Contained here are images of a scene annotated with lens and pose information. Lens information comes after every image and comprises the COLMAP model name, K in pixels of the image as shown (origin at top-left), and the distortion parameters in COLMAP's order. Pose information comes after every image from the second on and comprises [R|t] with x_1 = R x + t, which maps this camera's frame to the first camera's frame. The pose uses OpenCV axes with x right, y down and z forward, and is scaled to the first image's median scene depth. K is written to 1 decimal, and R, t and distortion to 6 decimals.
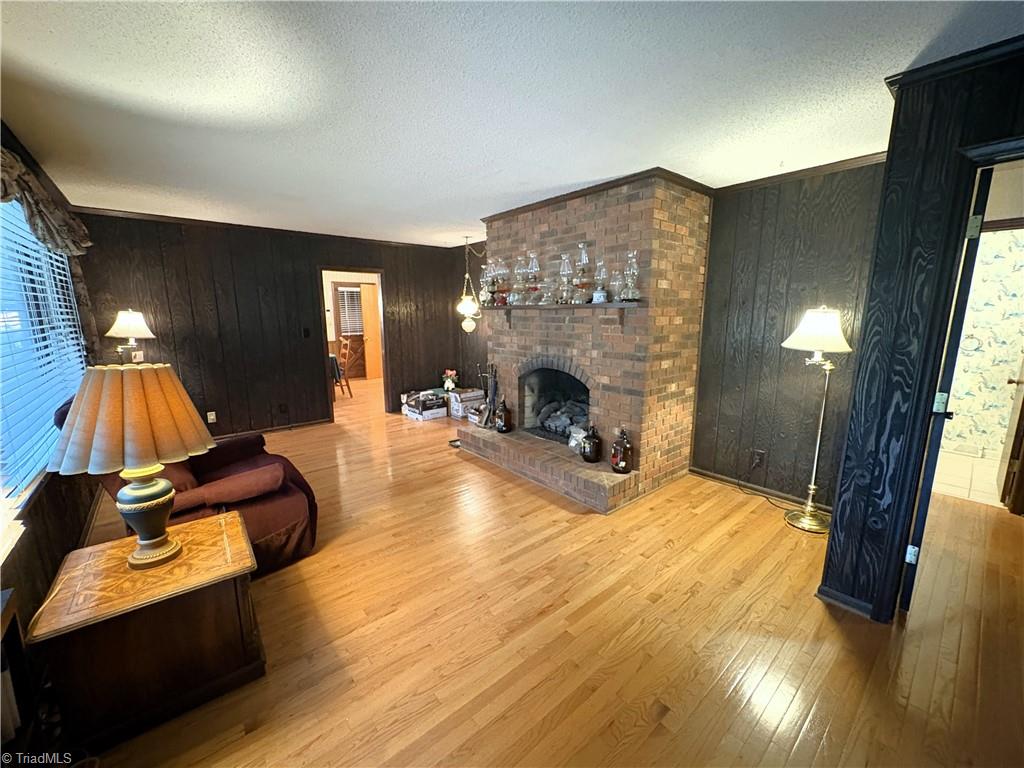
lens RADIAL K [[406.8, 0, 512.5], [0, 406.8, 384.6], [0, 0, 1]] dist [-0.000161, 0.000325]
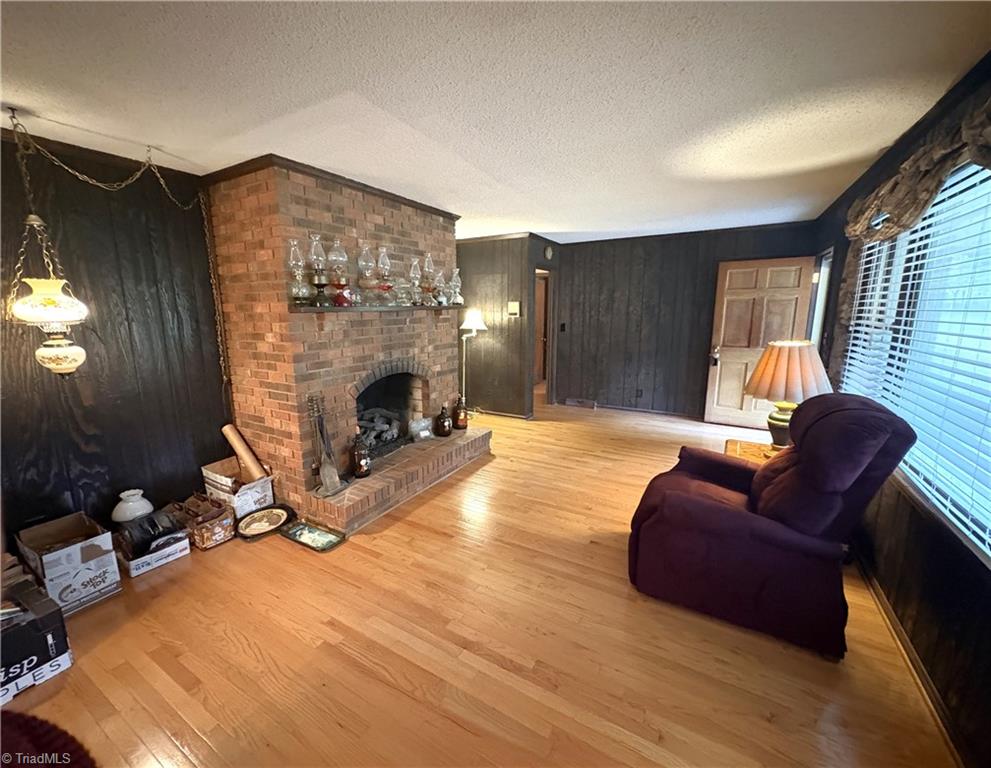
lens RADIAL K [[408.2, 0, 477.5], [0, 408.2, 381.4], [0, 0, 1]] dist [-0.000445, -0.000079]
pose [[-0.320975, -0.165719, 0.932476, -0.884233], [0.173299, 0.957673, 0.229849, -0.214297], [-0.931097, 0.235373, -0.278670, 1.131163]]
